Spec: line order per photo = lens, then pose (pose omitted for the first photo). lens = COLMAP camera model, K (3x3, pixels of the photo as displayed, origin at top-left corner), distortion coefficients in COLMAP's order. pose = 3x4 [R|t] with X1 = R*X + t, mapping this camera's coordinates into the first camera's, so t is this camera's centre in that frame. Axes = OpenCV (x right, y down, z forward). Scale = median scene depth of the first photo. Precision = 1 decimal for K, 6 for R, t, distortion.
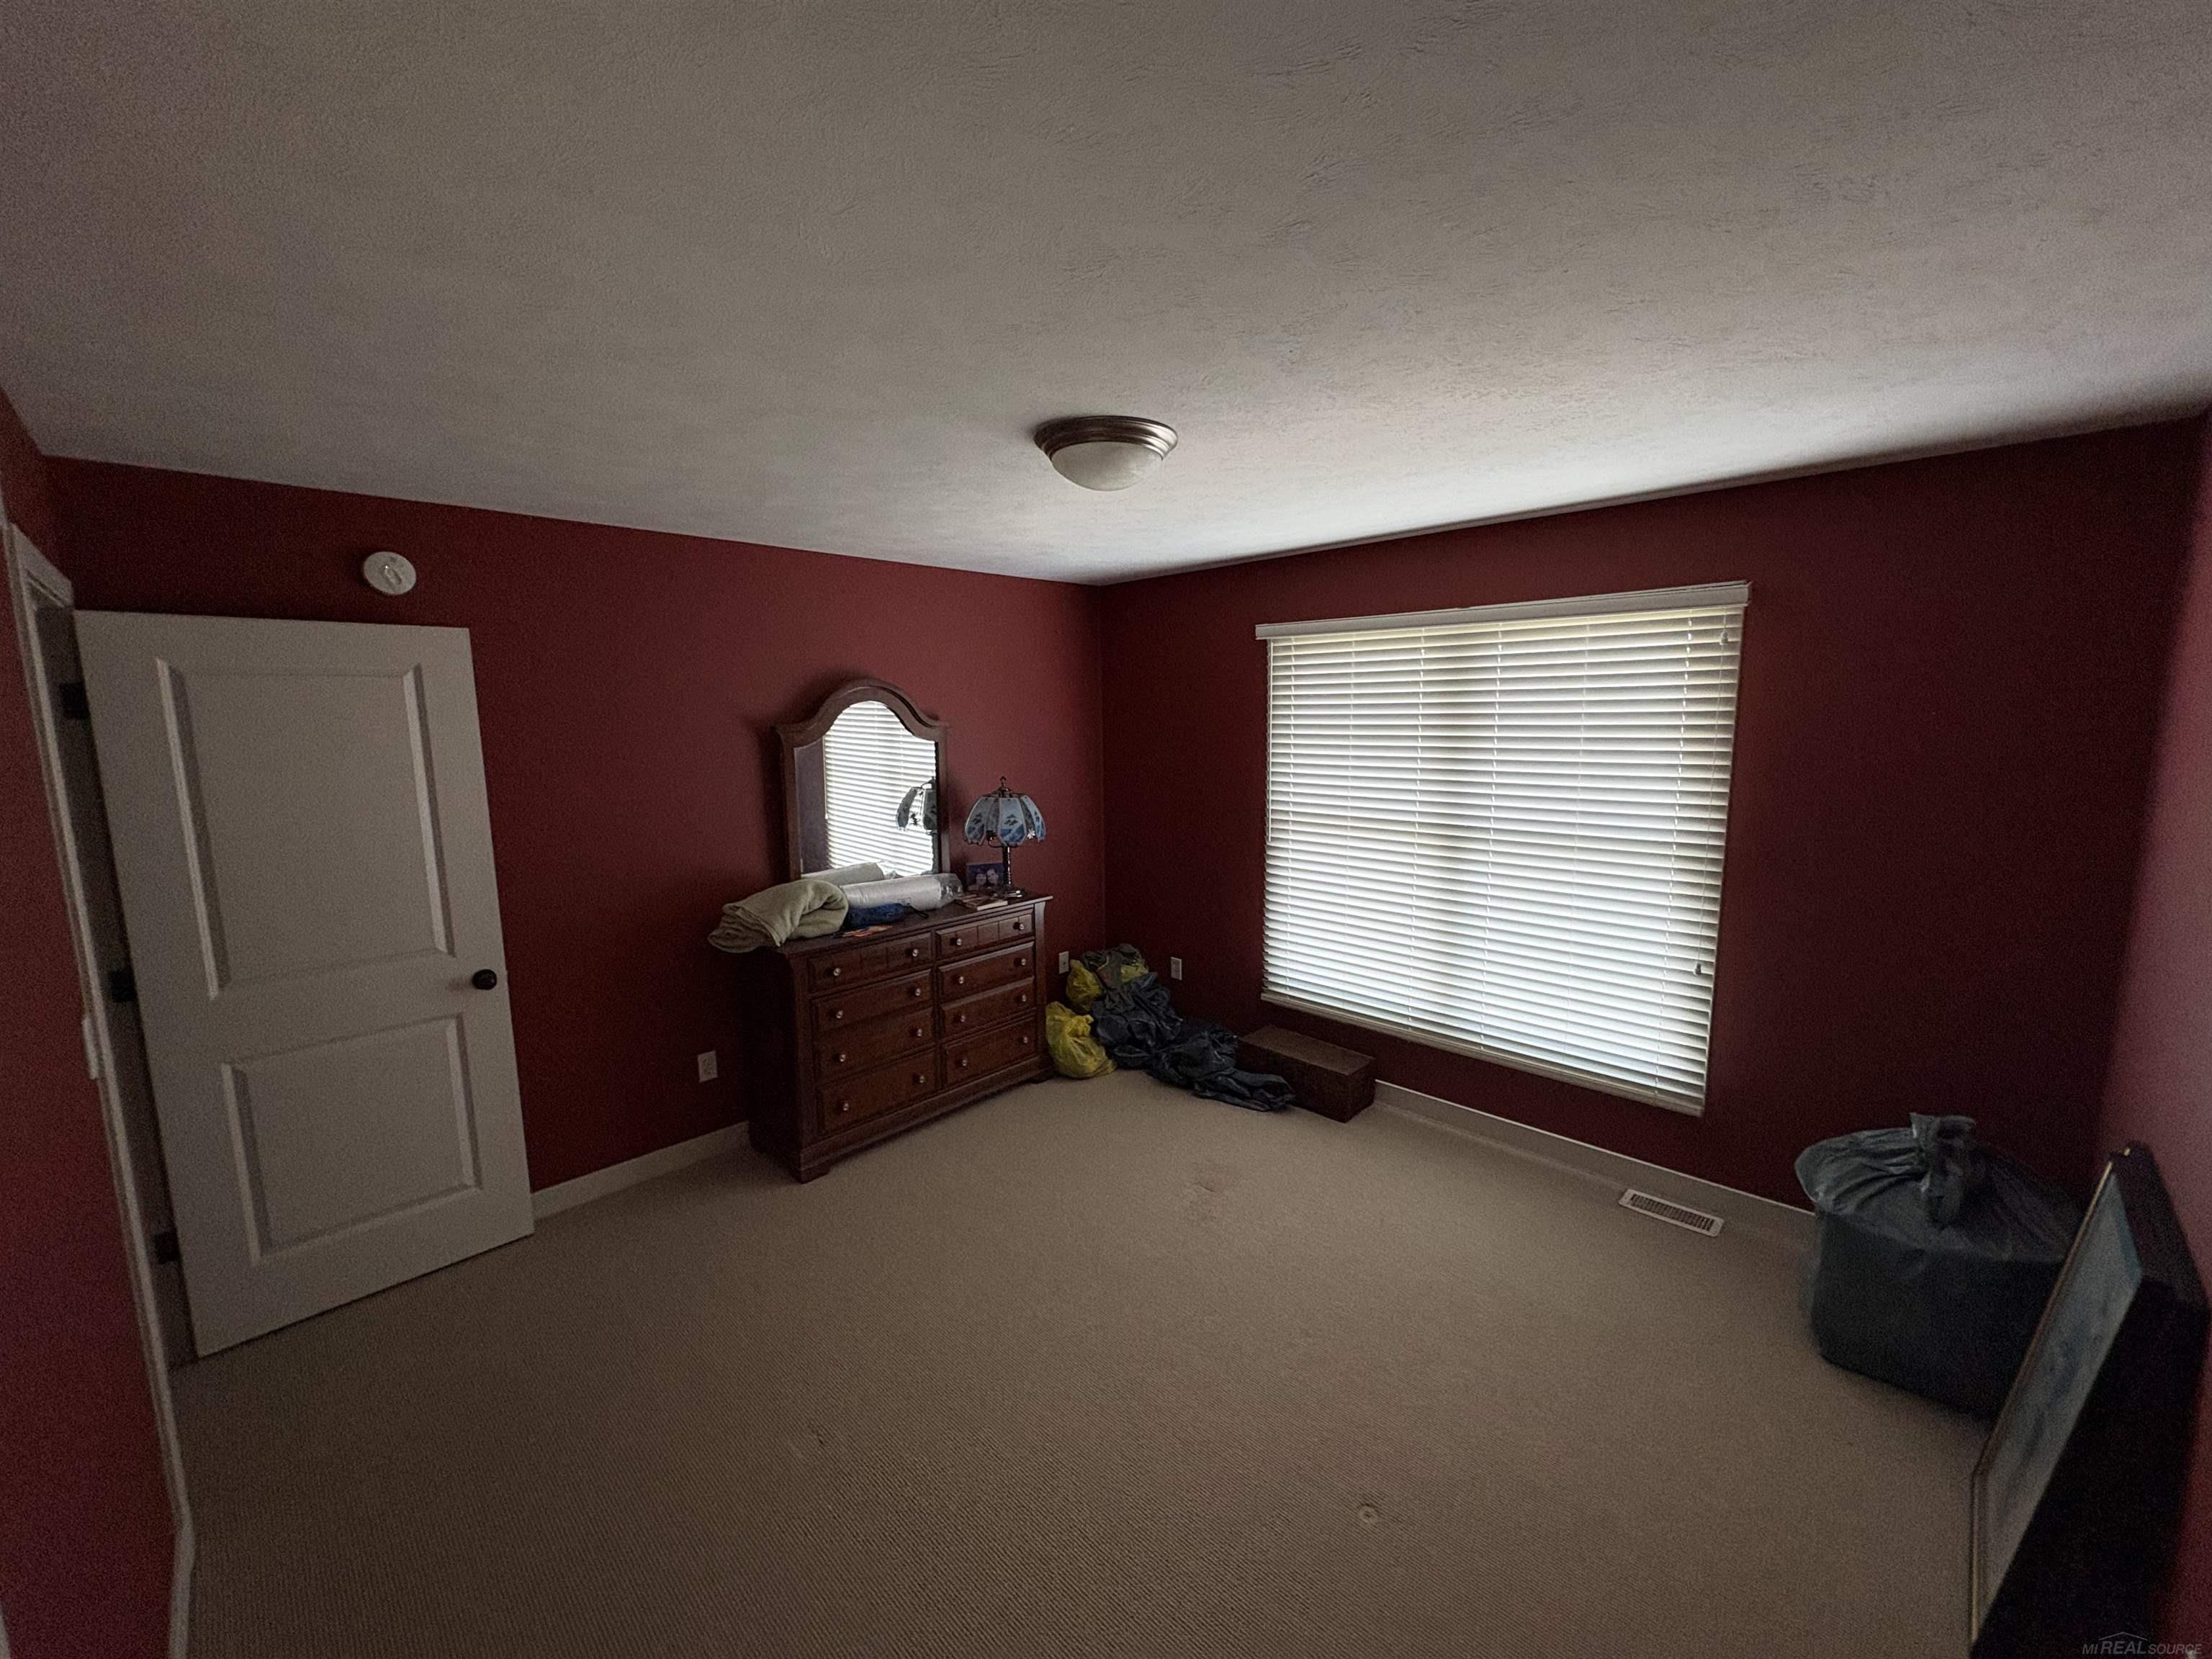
lens RADIAL K [[881.6, 0, 1092.7], [0, 881.6, 826.0], [0, 0, 1]] dist [-0.000404, -0.000102]
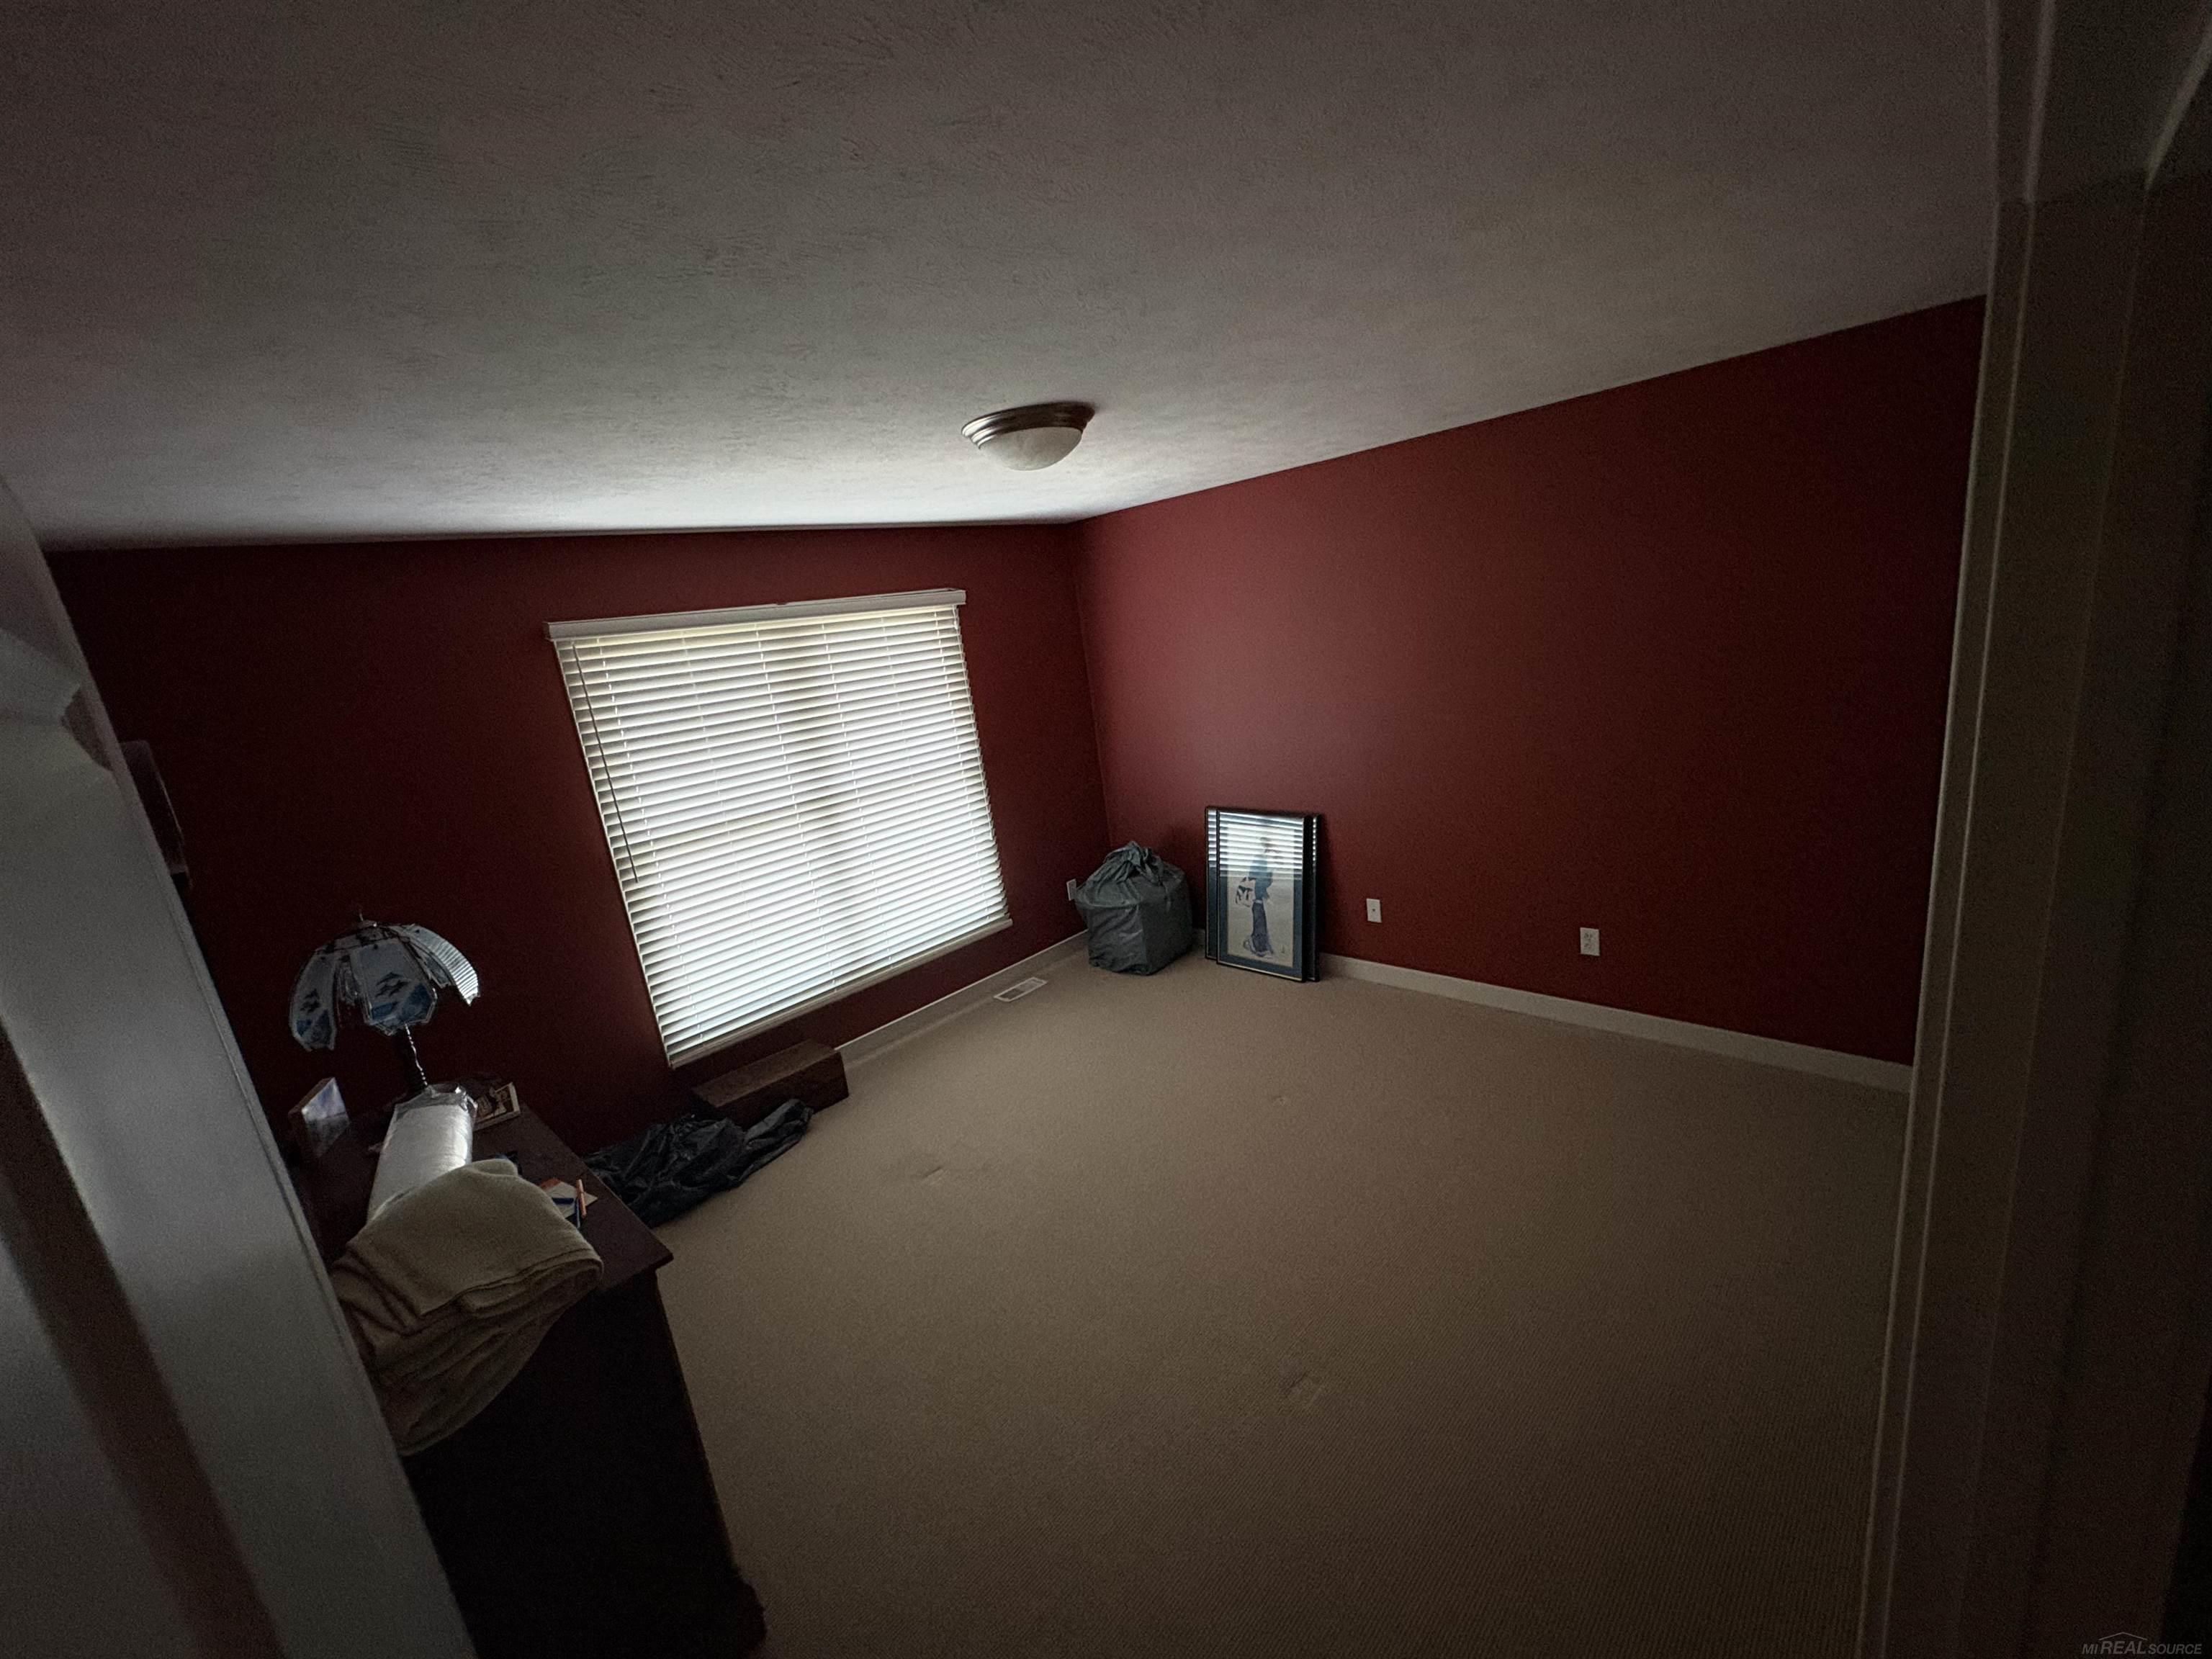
lens RADIAL K [[881.6, 0, 1092.4], [0, 881.6, 833.7], [0, 0, 1]] dist [-0.000404, -0.000102]
pose [[-0.013691, -0.206776, 0.978293, -0.705269], [0.271634, 0.940821, 0.202657, -0.090907], [-0.962303, 0.268512, 0.043287, 0.629722]]
